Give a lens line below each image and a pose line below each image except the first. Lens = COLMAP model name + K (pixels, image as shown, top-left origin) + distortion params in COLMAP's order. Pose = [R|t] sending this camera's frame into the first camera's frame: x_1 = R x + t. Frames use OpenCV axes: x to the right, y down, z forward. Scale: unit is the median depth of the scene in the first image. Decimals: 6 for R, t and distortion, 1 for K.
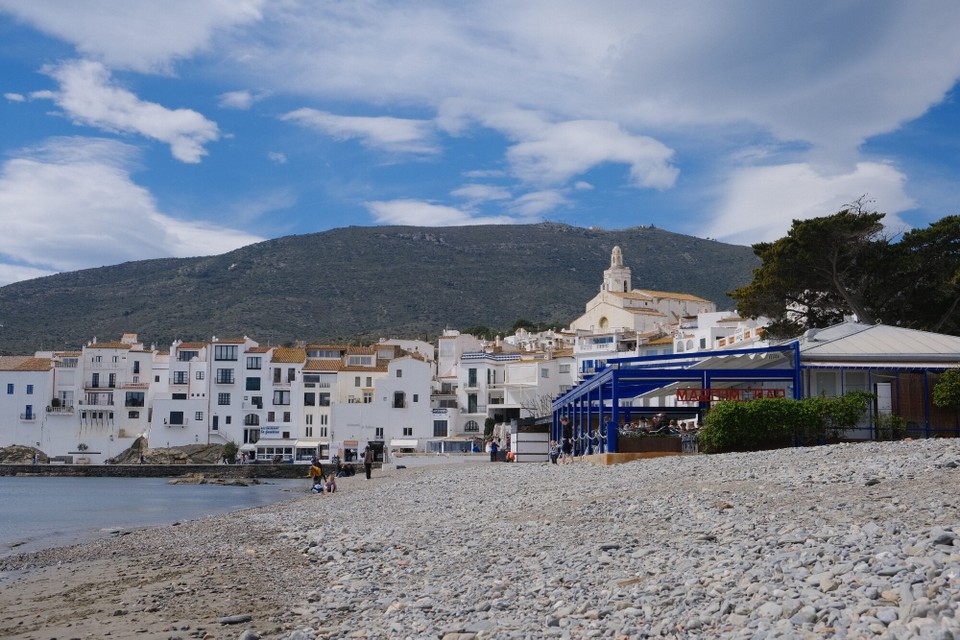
lens RADIAL K [[1298.3, 0, 480.0], [0, 1298.3, 320.0], [0, 0, 1]] dist [-0.048989, 0.016816]
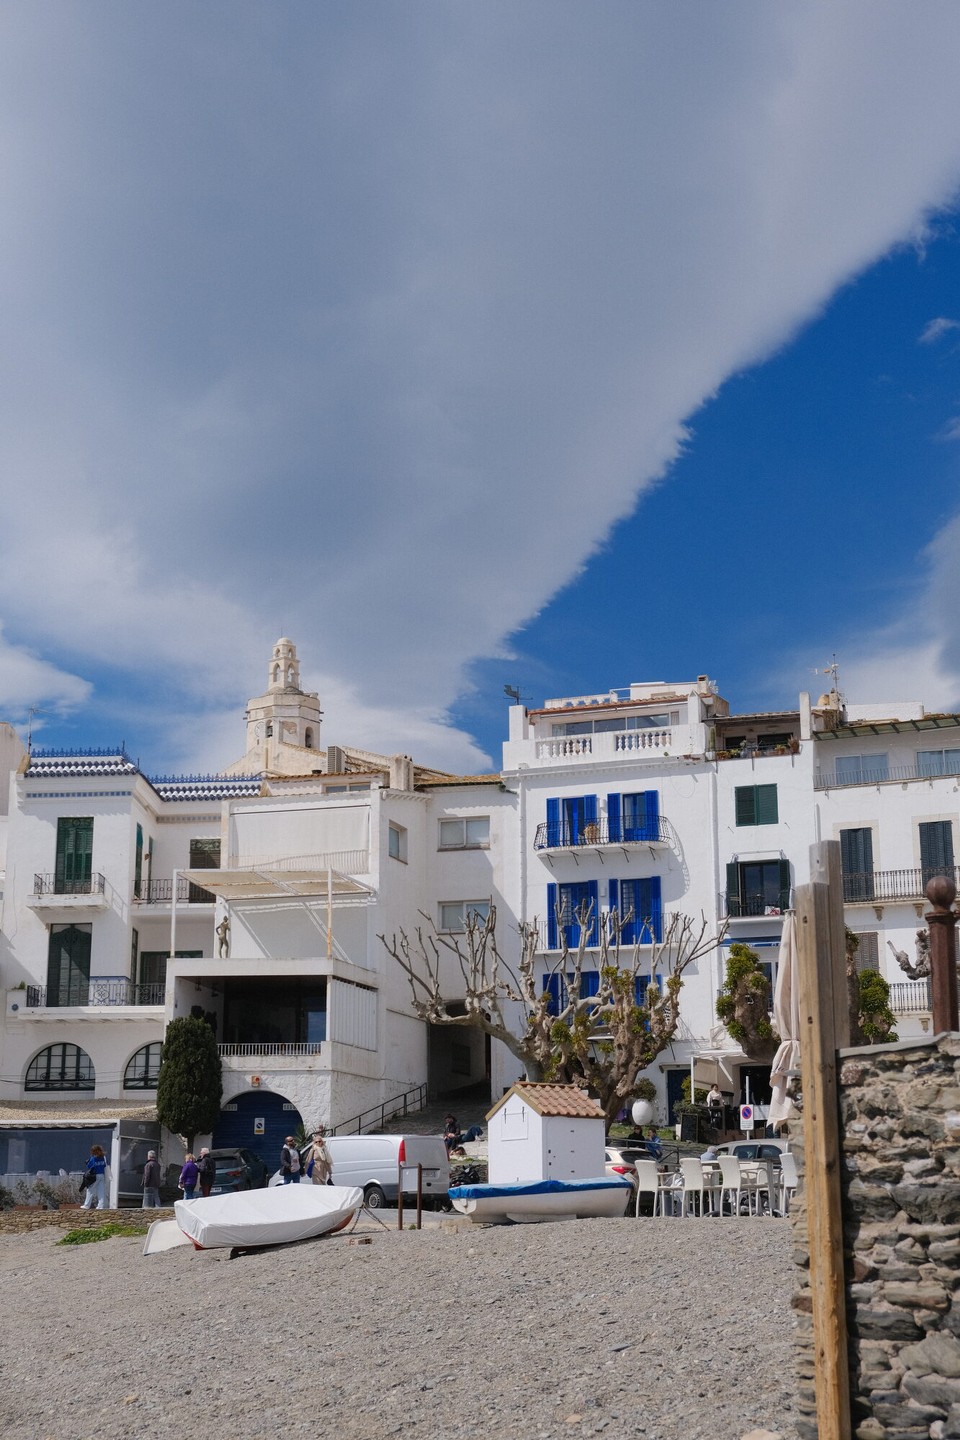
lens RADIAL K [[1947.4, 0, 514.2], [0, 1947.4, 719.5], [0, 0, 1]] dist [-0.048989, 0.016816]
pose [[0.937774, 0.074301, 0.339205, -0.050384], [-0.030016, 0.990529, -0.133986, 0.062964], [-0.345947, 0.115467, 0.931122, 0.627440]]
